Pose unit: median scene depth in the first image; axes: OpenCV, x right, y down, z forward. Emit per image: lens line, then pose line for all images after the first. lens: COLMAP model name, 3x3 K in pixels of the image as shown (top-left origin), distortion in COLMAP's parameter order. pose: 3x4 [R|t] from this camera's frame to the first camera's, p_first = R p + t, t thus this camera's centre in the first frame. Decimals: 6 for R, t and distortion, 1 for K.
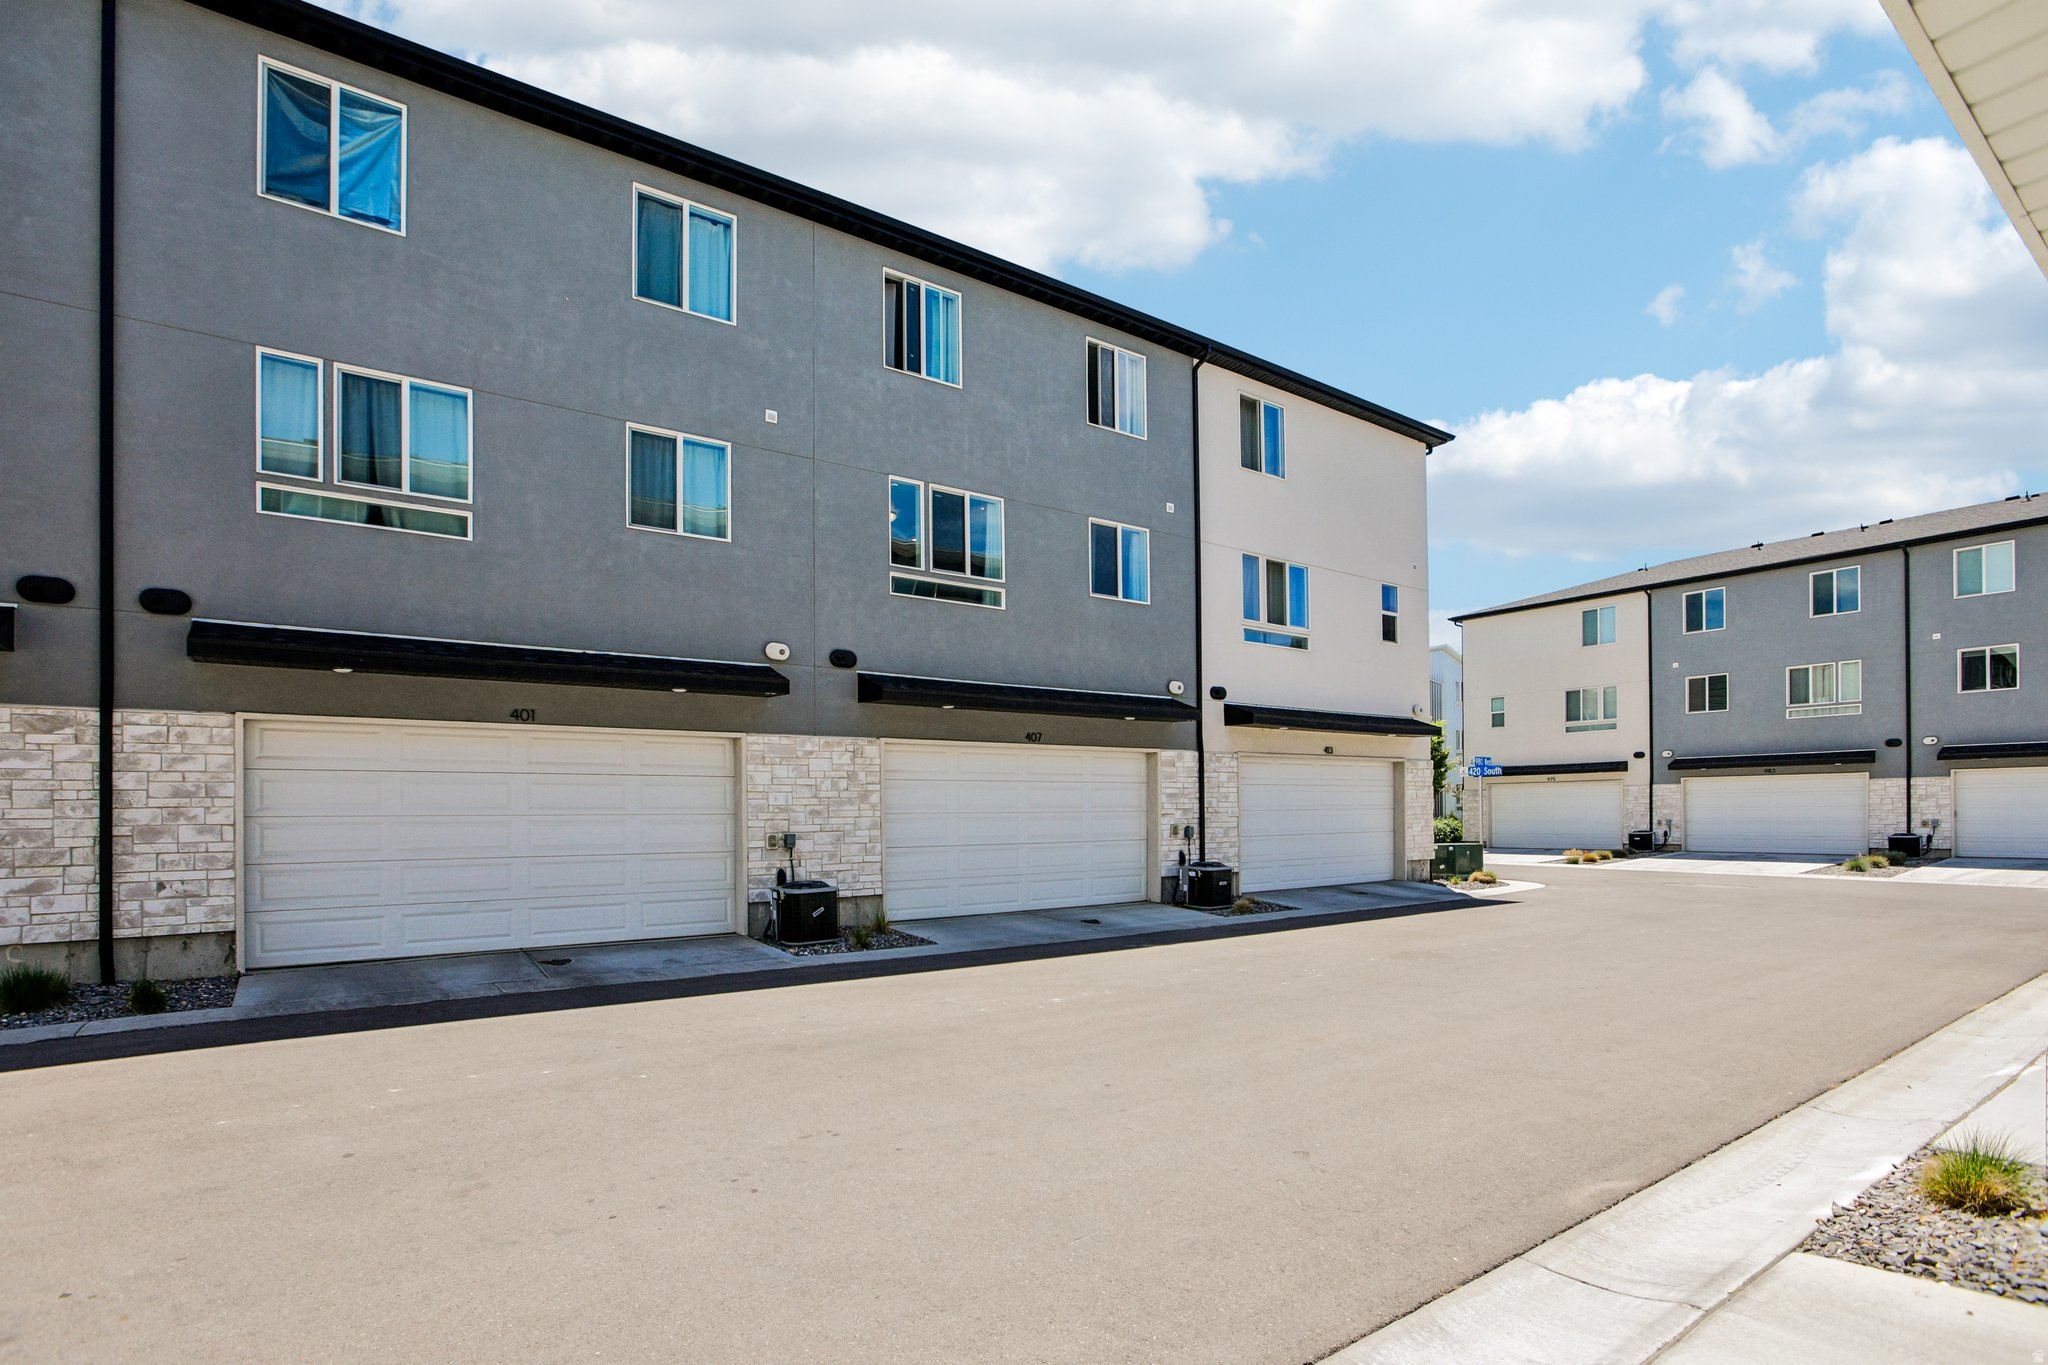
lens RADIAL K [[2099.9, 0, 1024.0], [0, 2099.9, 682.5], [0, 0, 1]] dist [-0.013398, 0.014251]
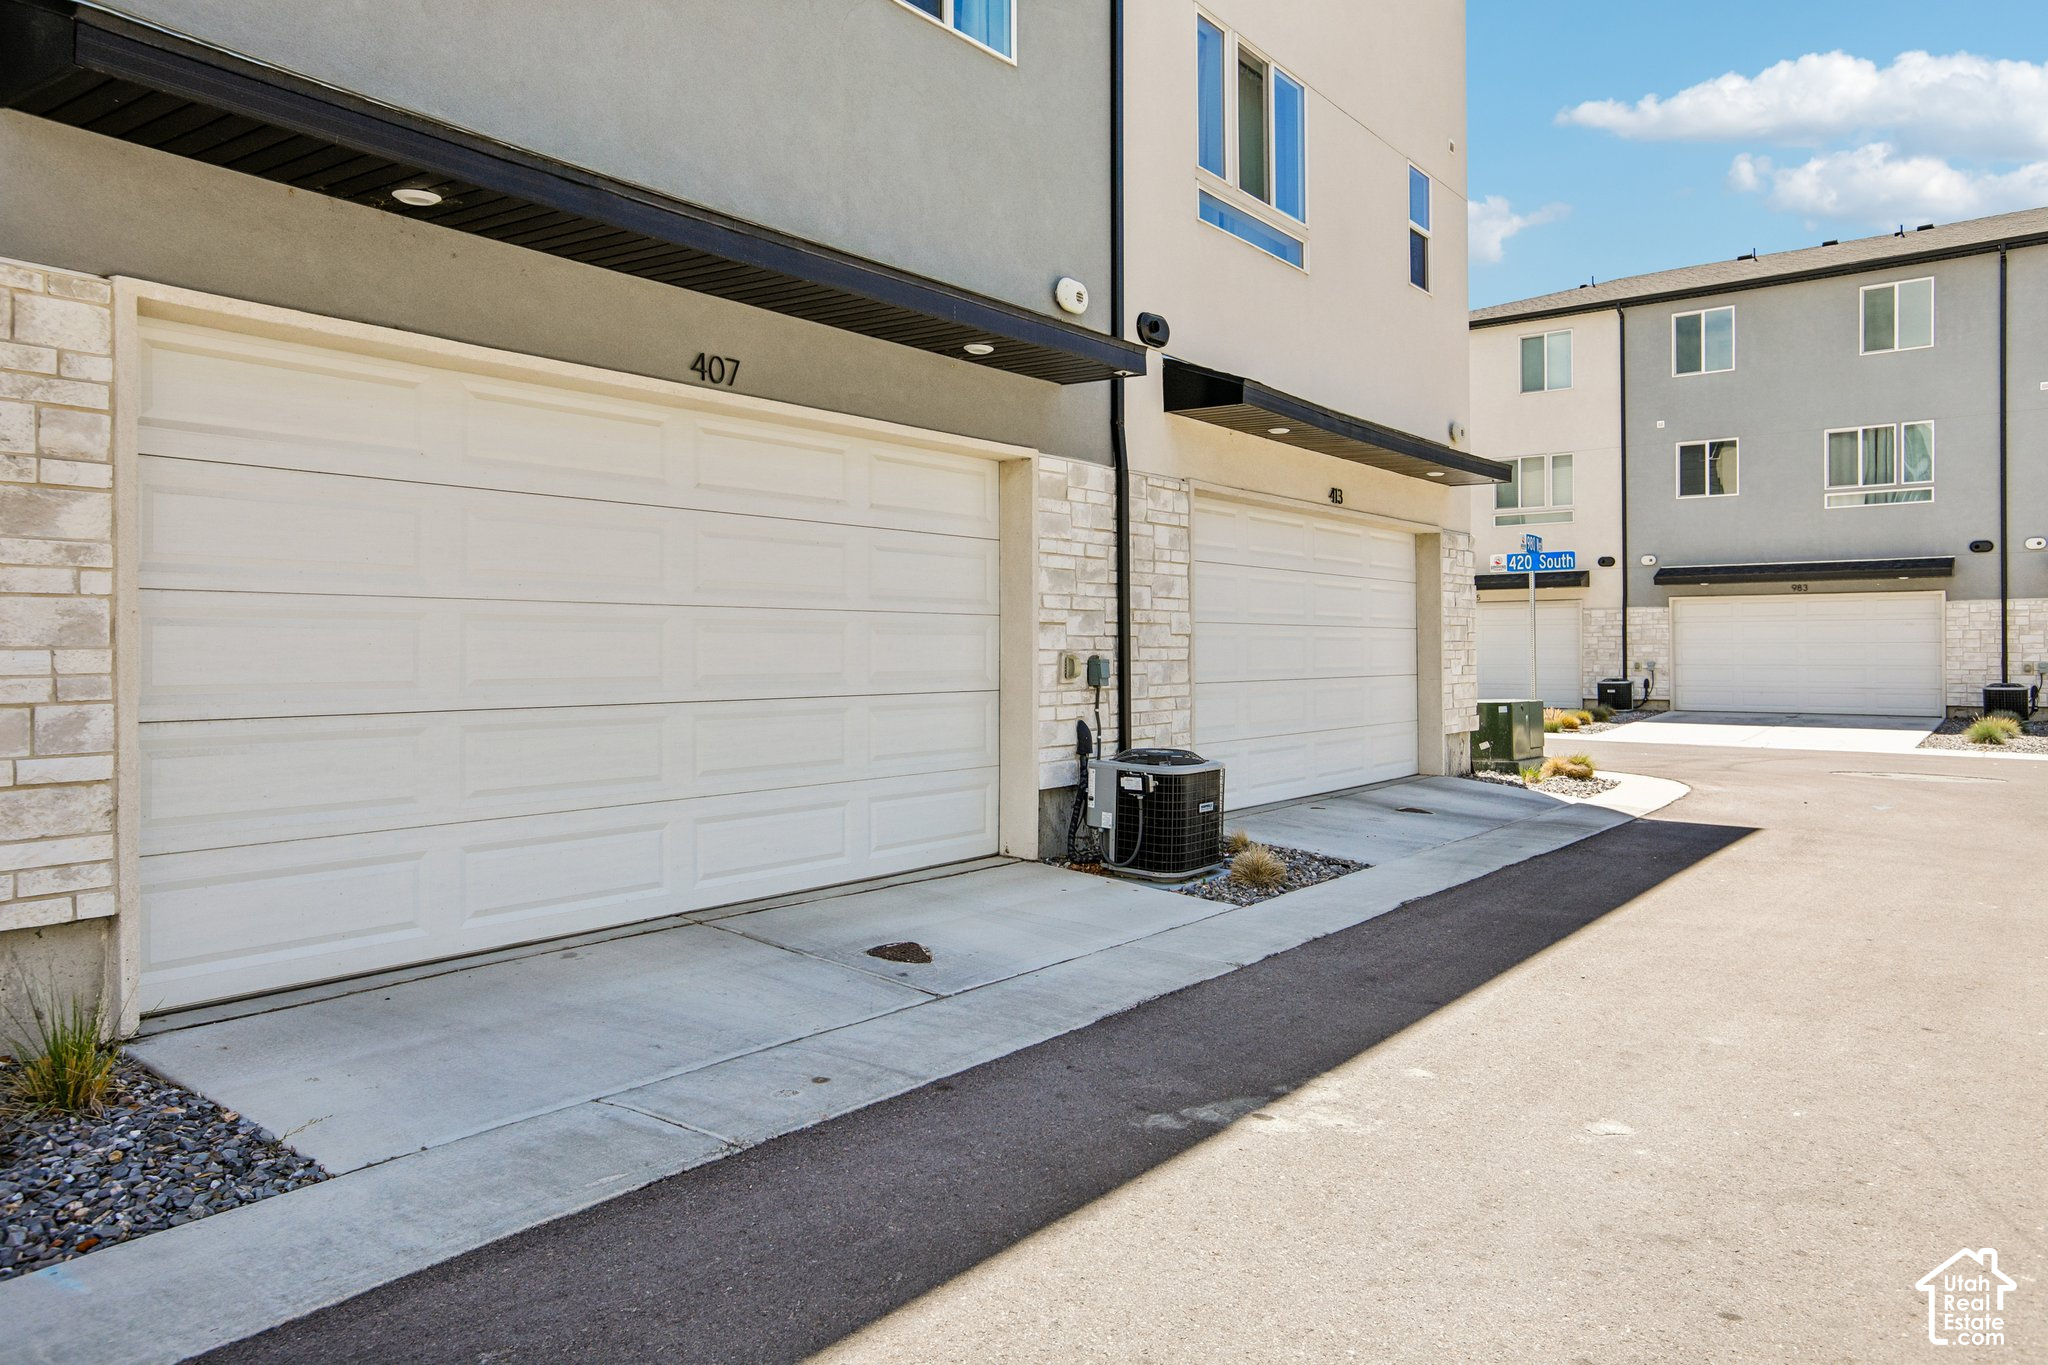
lens RADIAL K [[2058.5, 0, 1024.1], [0, 2058.5, 551.3], [0, 0, 1]] dist [0.011182, 0.001039]
pose [[0.980918, 0.014001, 0.193917, -0.007693], [-0.015207, 0.999873, 0.004733, 0.041116], [-0.193826, -0.007592, 0.981006, 0.545332]]
